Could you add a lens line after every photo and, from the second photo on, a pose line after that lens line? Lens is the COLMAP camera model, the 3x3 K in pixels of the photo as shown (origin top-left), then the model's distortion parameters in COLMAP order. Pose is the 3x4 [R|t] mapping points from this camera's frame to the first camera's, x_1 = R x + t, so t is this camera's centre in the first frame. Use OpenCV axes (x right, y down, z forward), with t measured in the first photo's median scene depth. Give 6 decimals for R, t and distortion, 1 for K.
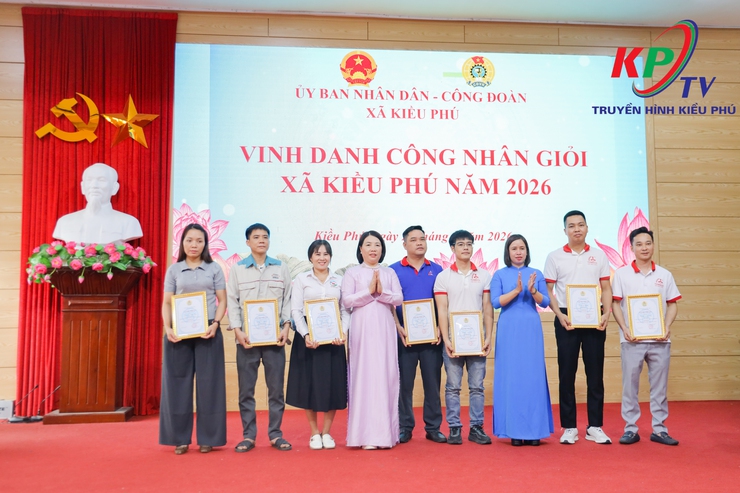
lens RADIAL K [[783.5, 0, 375.0], [0, 783.5, 242.8], [0, 0, 1]] dist [0.026993, 0.000000]
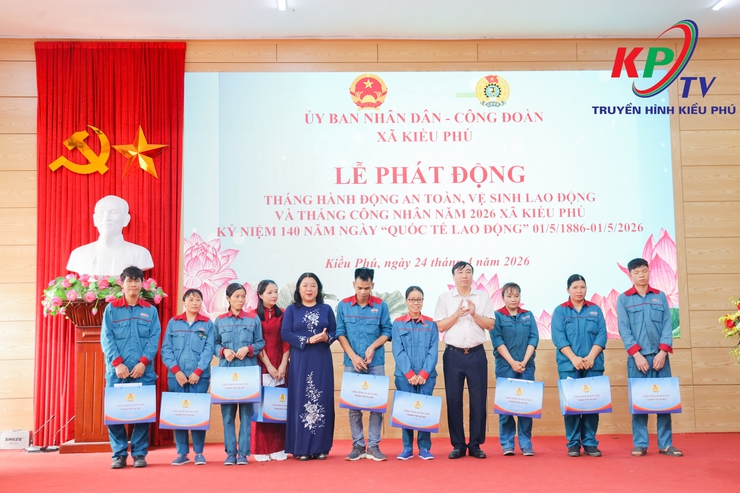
lens RADIAL K [[993.6, 0, 379.0], [0, 993.6, 234.0], [0, 0, 1]] dist [0.054262, 0.000000]
pose [[0.997430, -0.015053, -0.070056, 0.079832], [0.013914, 0.999764, -0.016709, -0.024595], [0.070291, 0.015691, 0.997403, -0.246565]]
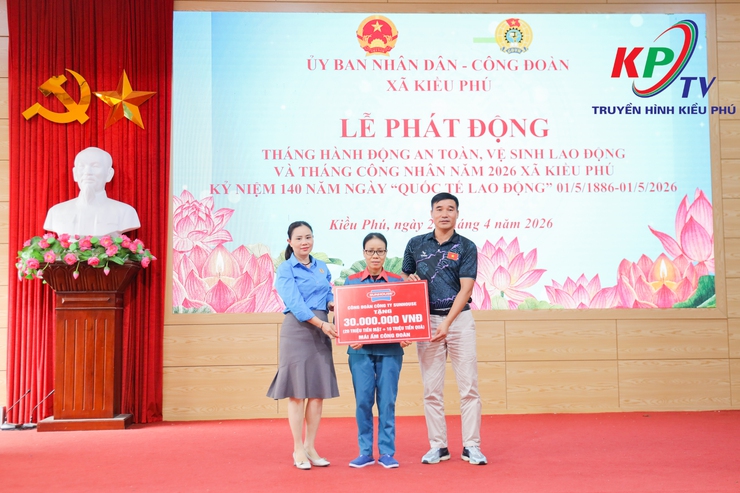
lens RADIAL K [[1017.6, 0, 374.8], [0, 1017.6, 238.1], [0, 0, 1]] dist [0.059857, 0.000000]
pose [[0.998814, -0.007408, -0.048112, 0.031268], [0.008149, 0.999851, 0.015233, -0.010918], [0.047991, -0.015607, 0.998726, -0.163163]]
